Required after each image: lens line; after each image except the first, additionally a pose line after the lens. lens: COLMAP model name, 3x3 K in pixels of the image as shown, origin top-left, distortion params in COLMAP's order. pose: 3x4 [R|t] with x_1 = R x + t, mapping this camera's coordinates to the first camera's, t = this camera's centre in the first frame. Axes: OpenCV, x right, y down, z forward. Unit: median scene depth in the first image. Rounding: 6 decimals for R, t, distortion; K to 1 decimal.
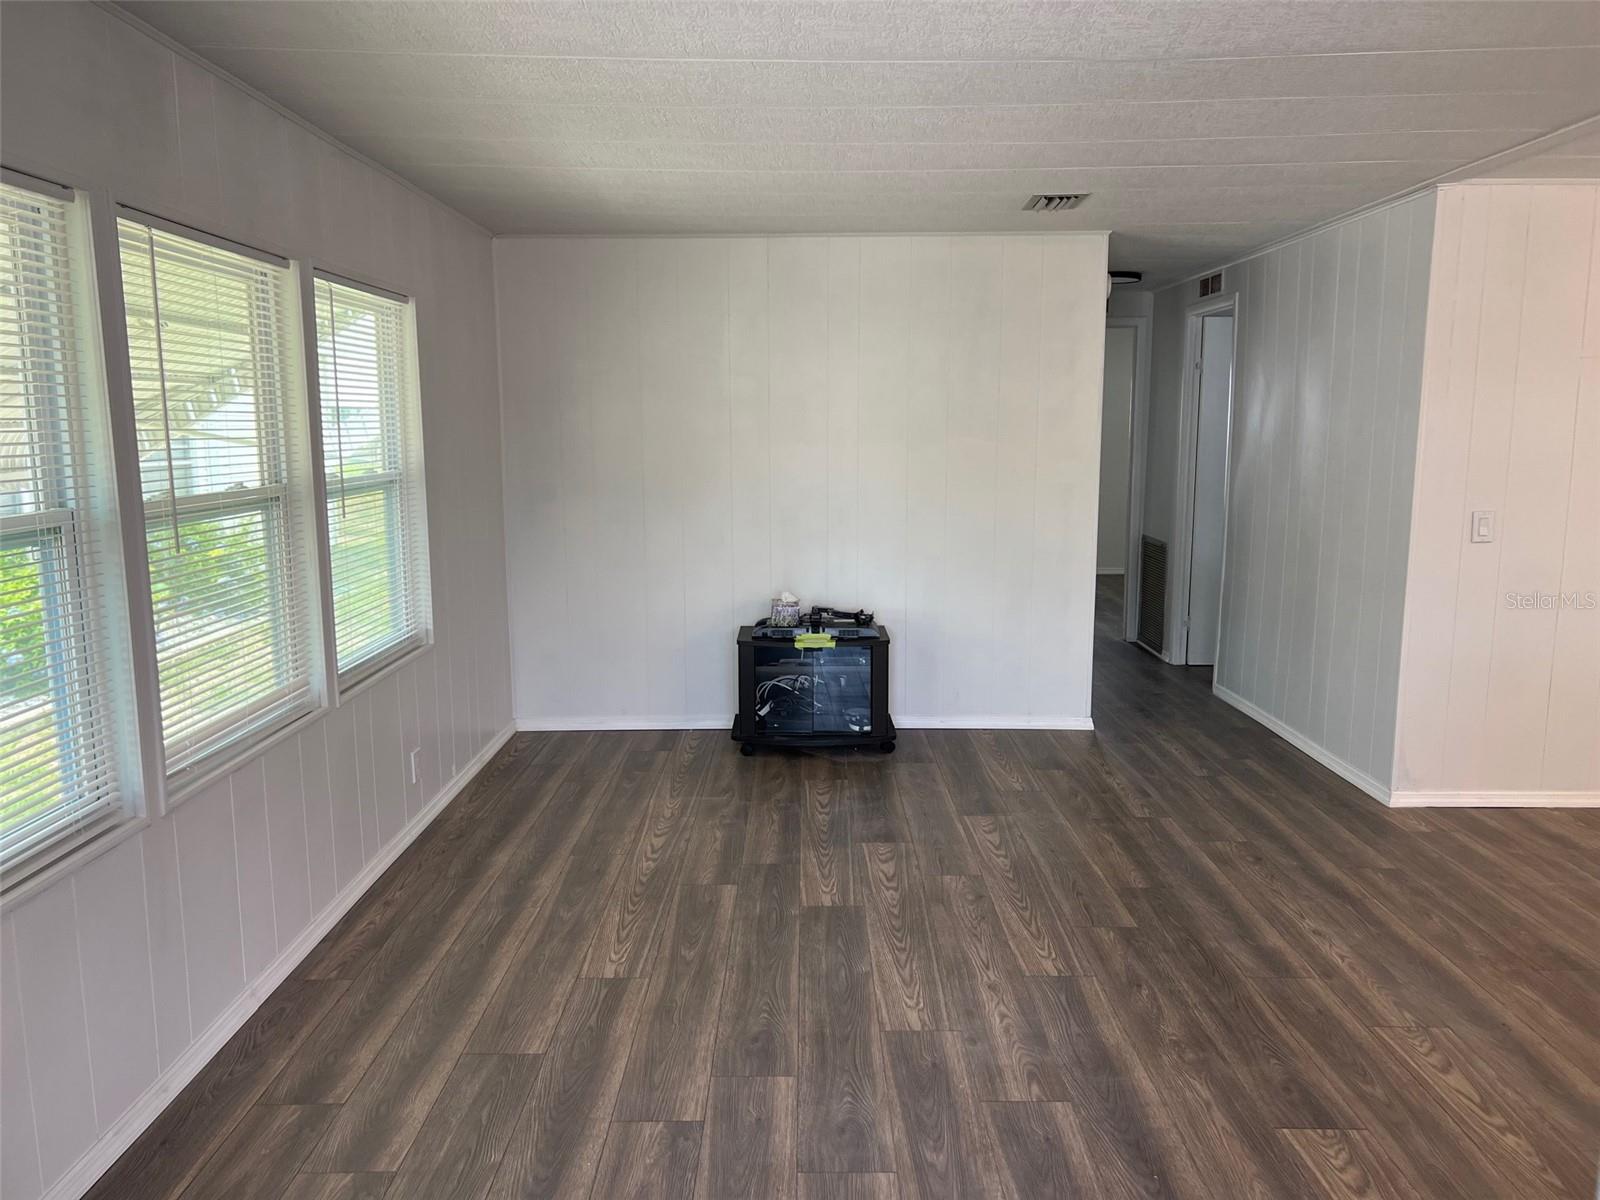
lens RADIAL K [[1213.8, 0, 797.7], [0, 1213.8, 615.4], [0, 0, 1]] dist [0.077652, -0.089998]
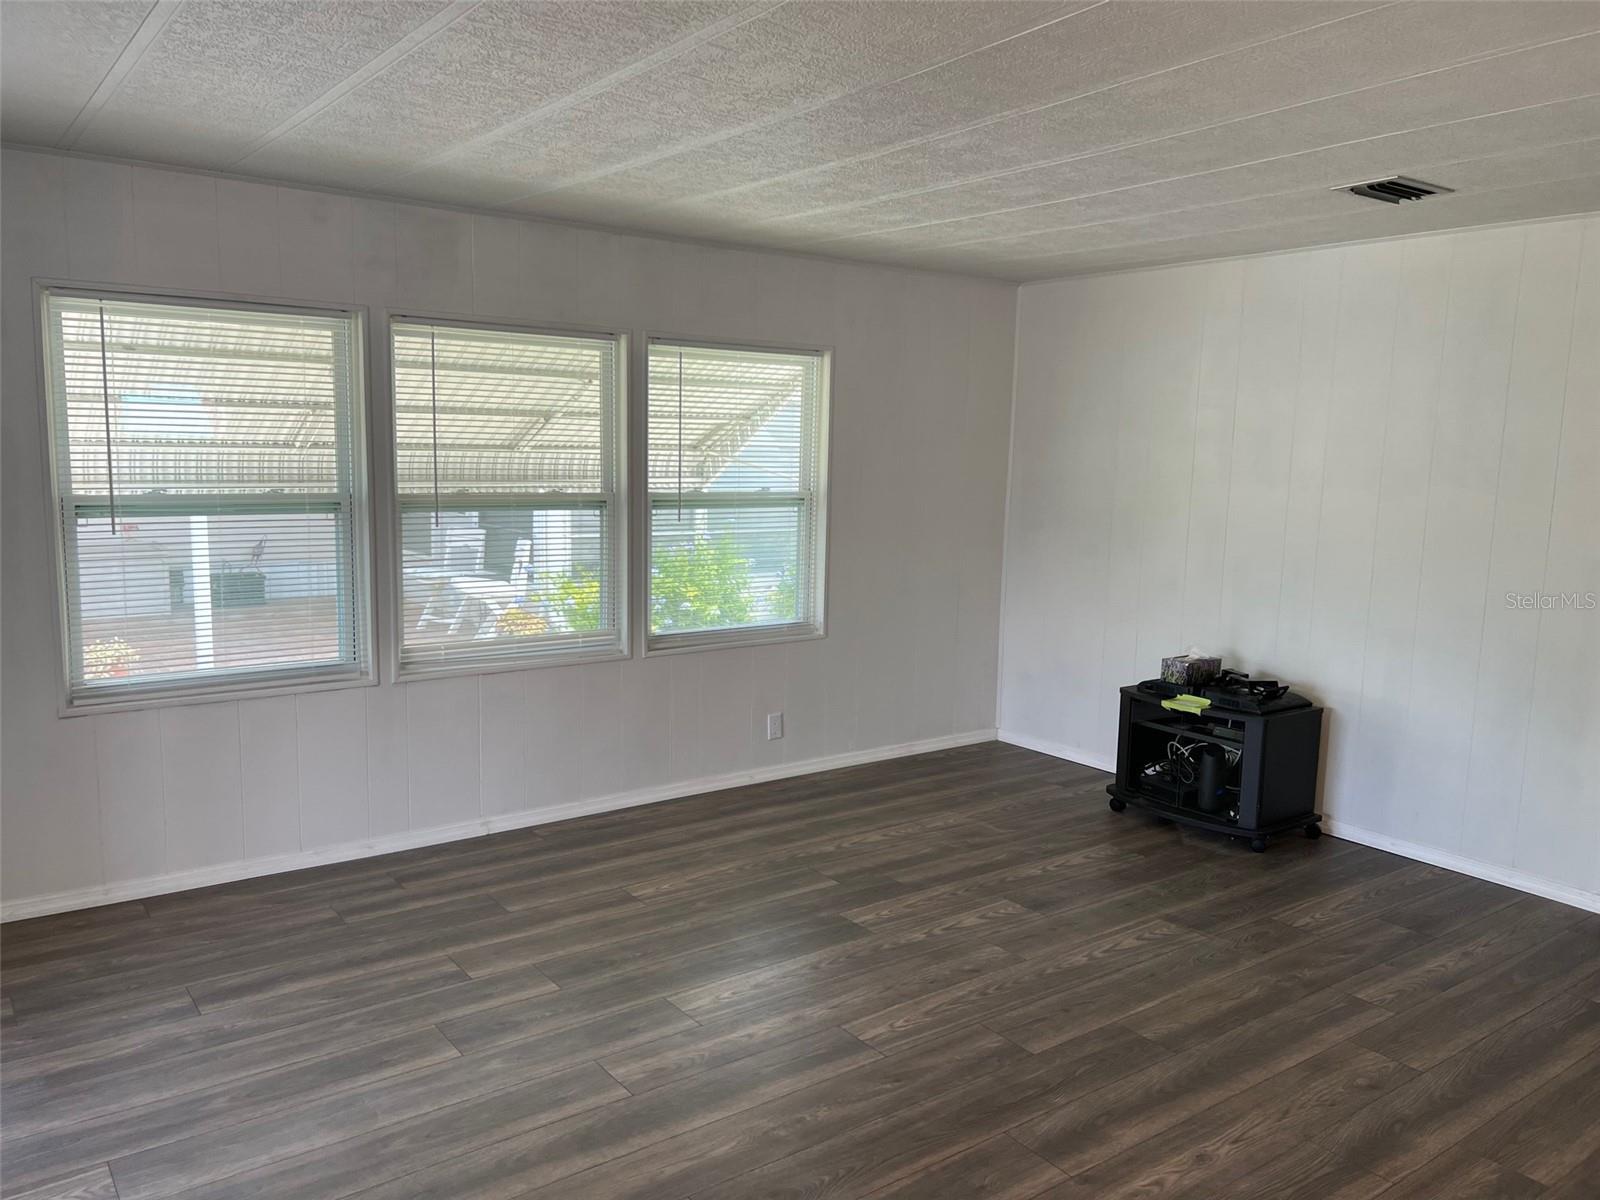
lens RADIAL K [[1213.8, 0, 797.7], [0, 1213.8, 615.4], [0, 0, 1]] dist [0.077652, -0.089998]
pose [[0.600004, 0.131494, -0.789116, 0.732222], [-0.150368, 0.987355, 0.050195, -0.060703], [0.785738, 0.088541, 0.612189, 0.282560]]
